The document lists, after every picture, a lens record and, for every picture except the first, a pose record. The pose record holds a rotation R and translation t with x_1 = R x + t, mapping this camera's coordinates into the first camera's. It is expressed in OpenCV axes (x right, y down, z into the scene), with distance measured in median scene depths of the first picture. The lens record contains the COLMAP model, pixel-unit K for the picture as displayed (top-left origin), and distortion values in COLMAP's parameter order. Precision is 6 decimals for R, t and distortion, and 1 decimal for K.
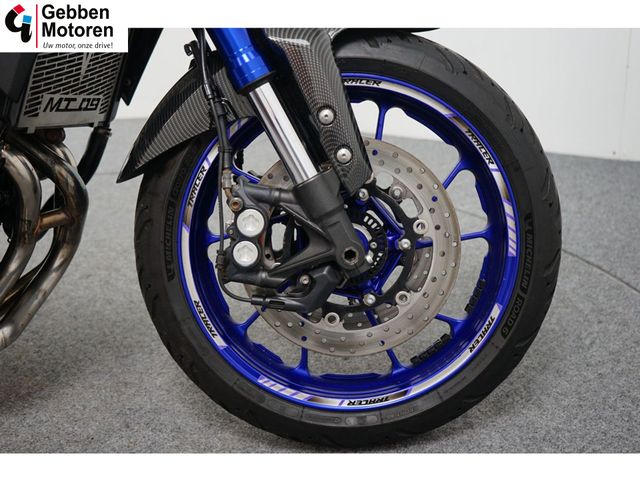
lens RADIAL K [[791.1, 0, 320.3], [0, 791.1, 236.4], [0, 0, 1]] dist [-0.014943, 0.000000]
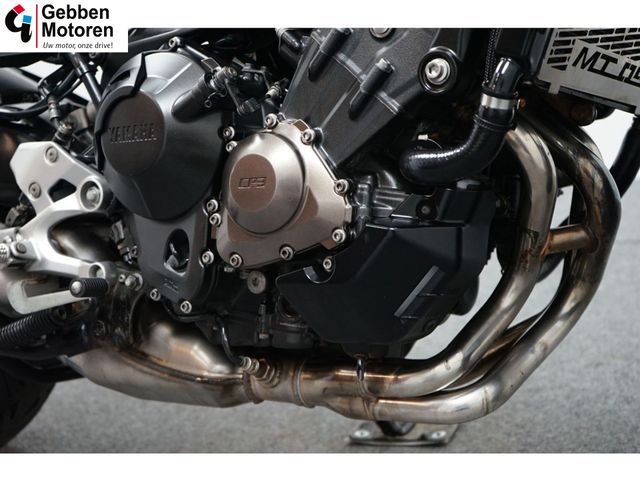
lens RADIAL K [[1074.8, 0, 321.0], [0, 1074.8, 239.9], [0, 0, 1]] dist [-0.021803, 0.000000]
pose [[0.864059, 0.039394, -0.501847, -0.054918], [-0.110761, 0.987380, -0.113195, 0.112948], [0.491055, 0.153392, 0.857517, 0.091146]]
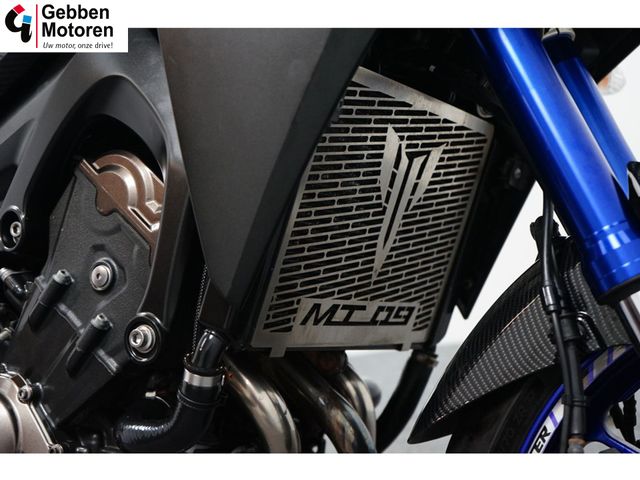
lens RADIAL K [[1074.8, 0, 319.3], [0, 1074.8, 241.2], [0, 0, 1]] dist [-0.021803, 0.000000]
pose [[0.887503, -0.006579, -0.460755, 0.061505], [-0.101926, 0.972328, -0.210213, -0.036789], [0.449388, 0.233528, 0.862273, 0.207479]]
